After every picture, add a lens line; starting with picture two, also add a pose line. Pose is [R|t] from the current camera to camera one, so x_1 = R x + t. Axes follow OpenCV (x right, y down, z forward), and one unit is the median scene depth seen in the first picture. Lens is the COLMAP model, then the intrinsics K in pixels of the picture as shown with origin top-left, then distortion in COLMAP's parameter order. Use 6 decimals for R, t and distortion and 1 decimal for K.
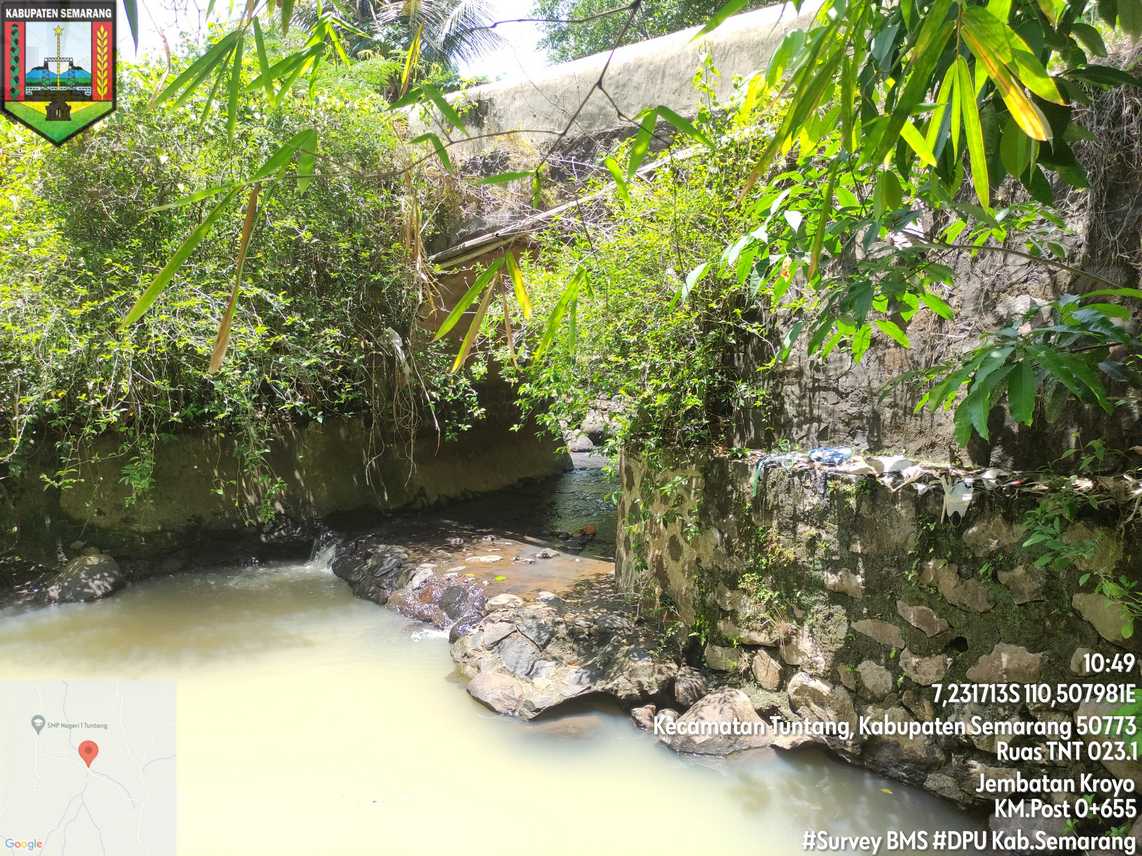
lens RADIAL K [[842.3, 0, 572.8], [0, 842.3, 427.2], [0, 0, 1]] dist [0.056270, -0.060339]
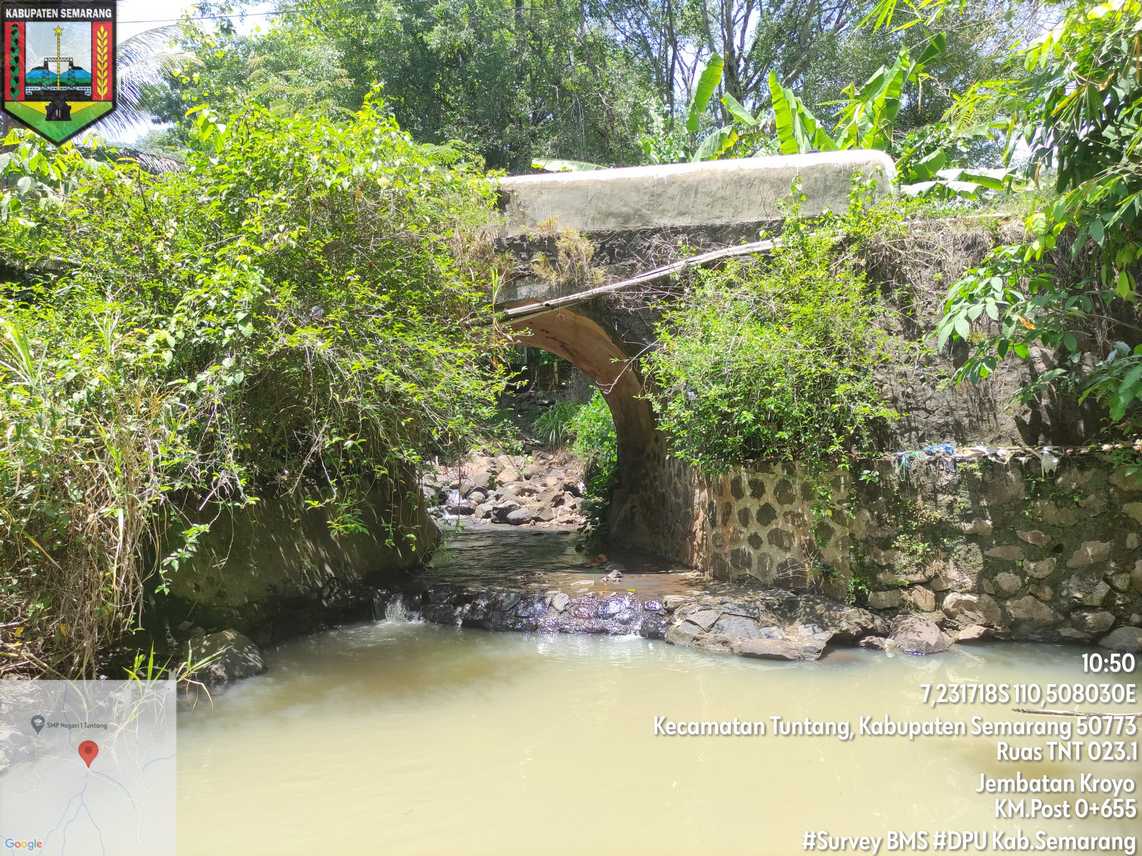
lens RADIAL K [[842.3, 0, 565.0], [0, 842.3, 427.2], [0, 0, 1]] dist [0.056270, -0.060339]
pose [[0.851034, -0.026141, 0.524459, -1.098882], [0.085386, 0.992357, -0.089091, 0.072843], [-0.518122, 0.120601, 0.846762, 0.043174]]
